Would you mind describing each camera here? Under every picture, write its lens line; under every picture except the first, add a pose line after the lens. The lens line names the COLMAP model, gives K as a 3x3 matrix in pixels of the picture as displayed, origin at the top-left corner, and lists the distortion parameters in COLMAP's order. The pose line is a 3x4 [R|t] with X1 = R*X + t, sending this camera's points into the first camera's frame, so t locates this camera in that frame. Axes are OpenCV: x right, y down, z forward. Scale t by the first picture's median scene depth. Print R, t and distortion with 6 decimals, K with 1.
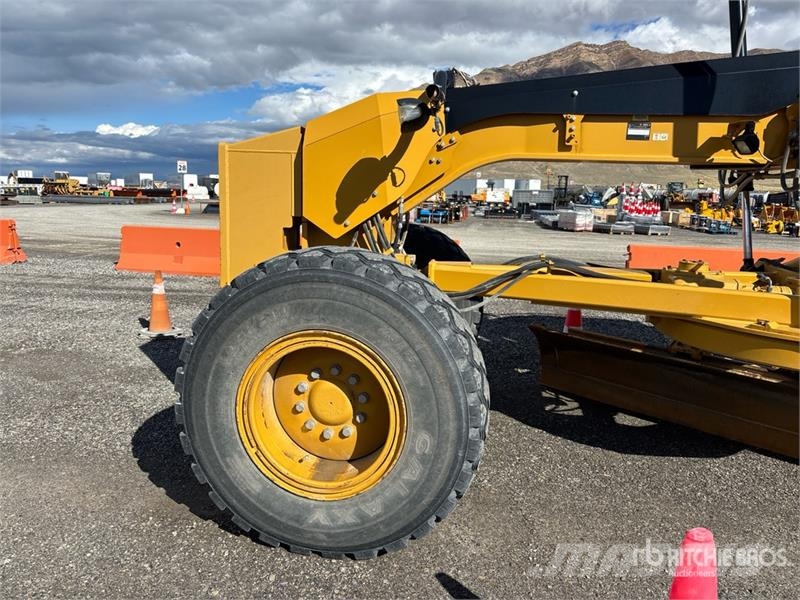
lens RADIAL K [[604.7, 0, 394.8], [0, 604.7, 294.0], [0, 0, 1]] dist [0.053081, -0.060684]
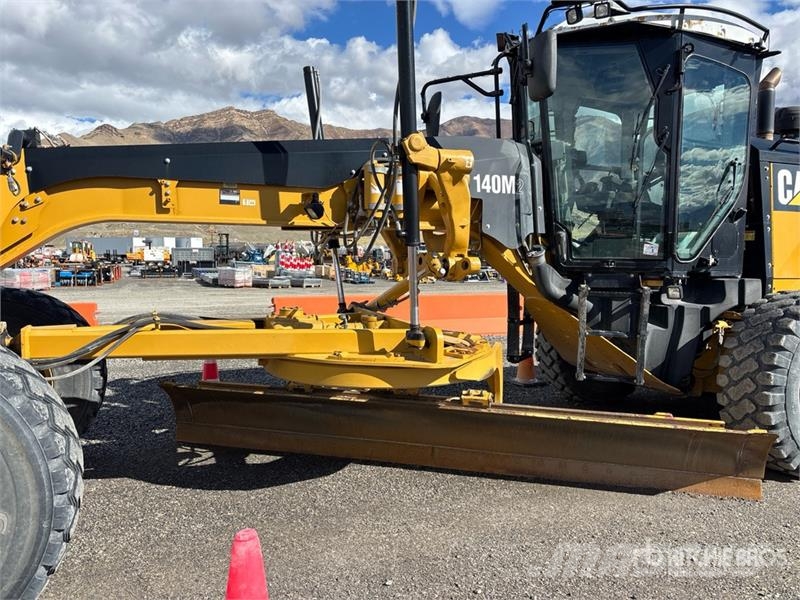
lens RADIAL K [[604.7, 0, 405.8], [0, 604.7, 294.7], [0, 0, 1]] dist [0.053081, -0.060684]
pose [[0.854152, -0.057797, 0.516801, 0.082466], [0.104787, 0.992549, -0.062185, 0.016094], [-0.509356, 0.107270, 0.853844, -0.104825]]
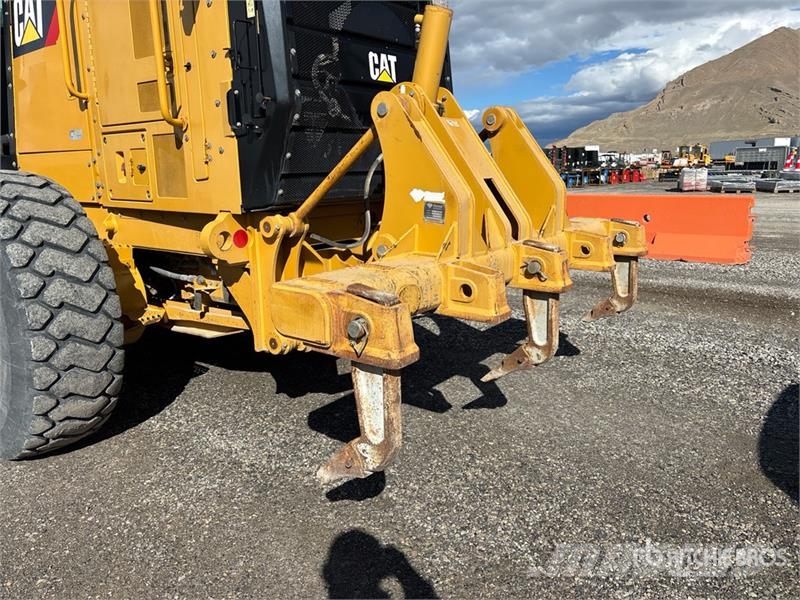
lens RADIAL K [[604.7, 0, 434.8], [0, 604.7, 310.0], [0, 0, 1]] dist [0.053081, -0.060684]
pose [[0.871295, 0.066904, -0.486178, 2.855923], [-0.036851, 0.996786, 0.071128, 0.157937], [0.489374, -0.044058, 0.870960, 0.086624]]
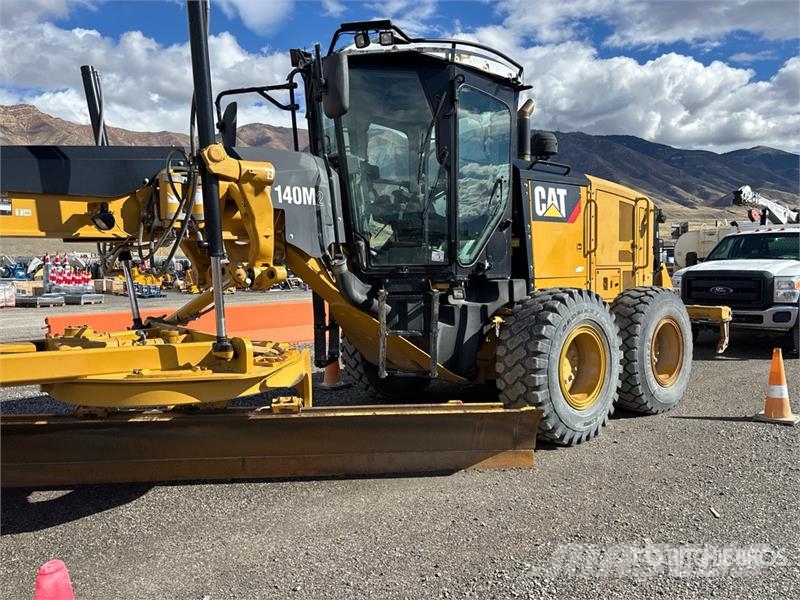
lens RADIAL K [[604.7, 0, 400.8], [0, 604.7, 295.2], [0, 0, 1]] dist [0.053081, -0.060684]
pose [[0.646765, -0.081600, 0.758312, 0.047313], [0.162419, 0.986190, -0.032406, 0.018890], [-0.745195, 0.144124, 0.651086, -0.131426]]
